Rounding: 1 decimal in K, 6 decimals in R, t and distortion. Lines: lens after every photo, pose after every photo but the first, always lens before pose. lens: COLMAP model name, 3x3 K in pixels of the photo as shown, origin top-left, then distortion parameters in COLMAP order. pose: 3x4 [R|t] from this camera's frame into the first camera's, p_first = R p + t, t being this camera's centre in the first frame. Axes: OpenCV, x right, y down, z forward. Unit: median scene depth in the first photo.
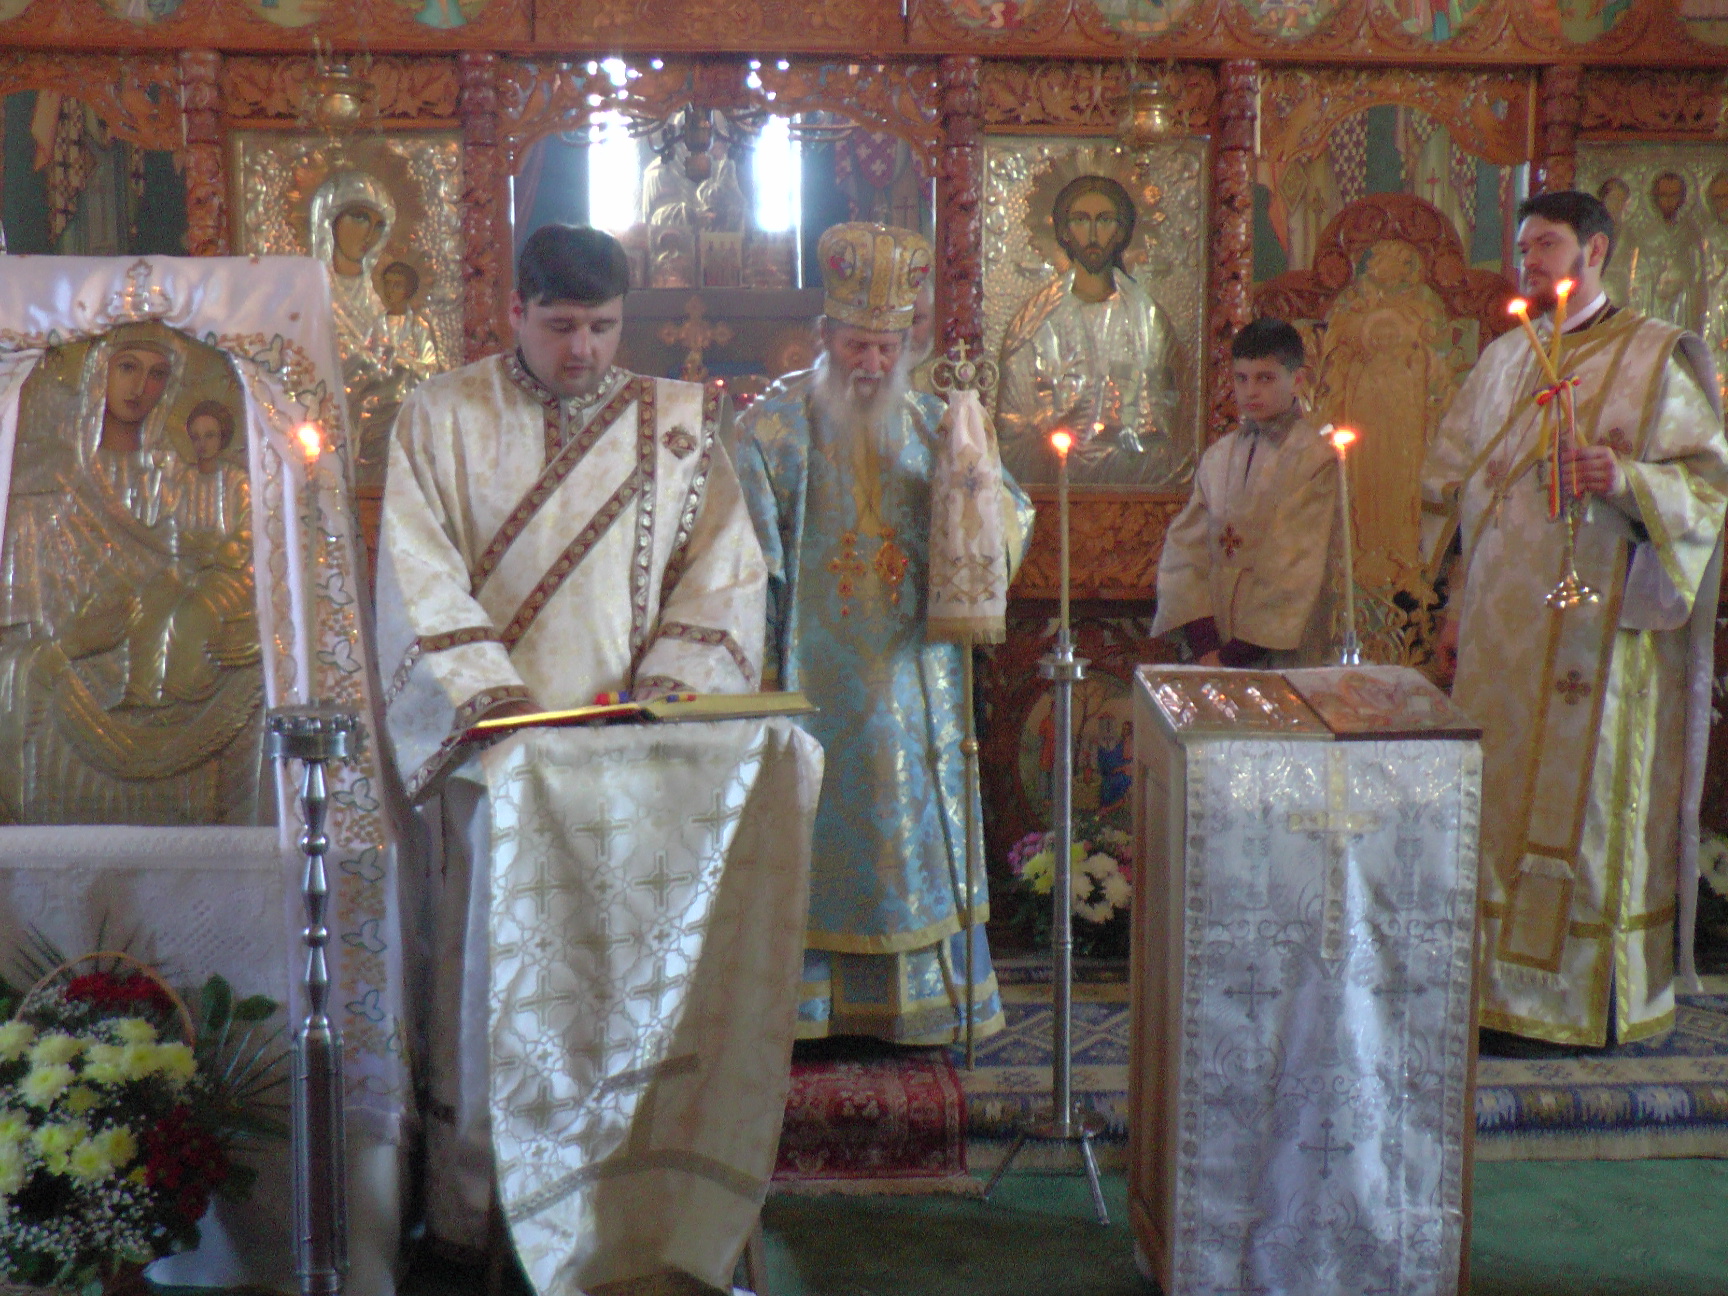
lens RADIAL K [[1867.2, 0, 864.0], [0, 1867.2, 648.0], [0, 0, 1]] dist [-0.000108, -0.002054]
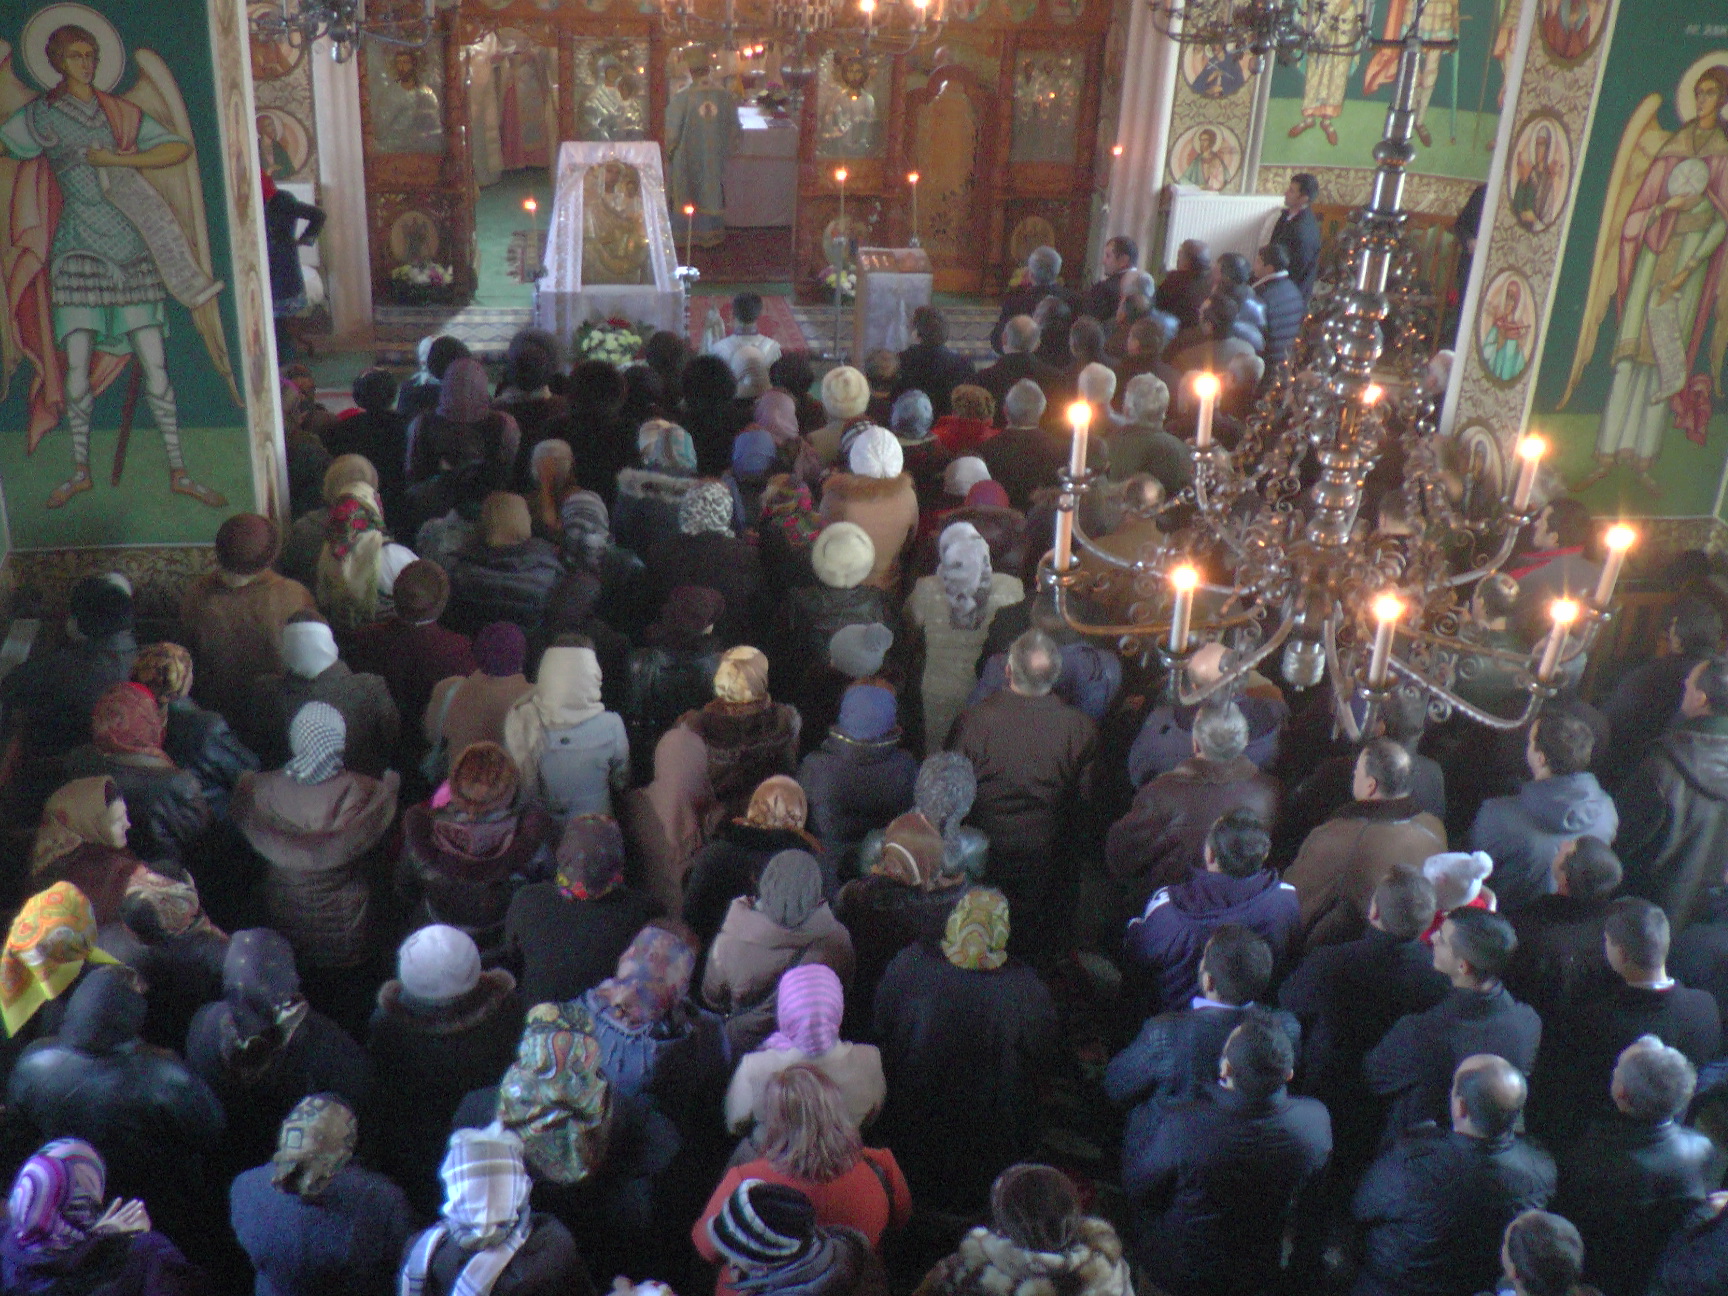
lens RADIAL K [[1861.8, 0, 864.0], [0, 1861.8, 648.0], [0, 0, 1]] dist [-0.170944, -0.001246]
pose [[0.992068, -0.021183, 0.123906, -0.261606], [-0.026591, 0.928028, 0.371561, -0.480947], [-0.122859, -0.371909, 0.920103, -2.183225]]
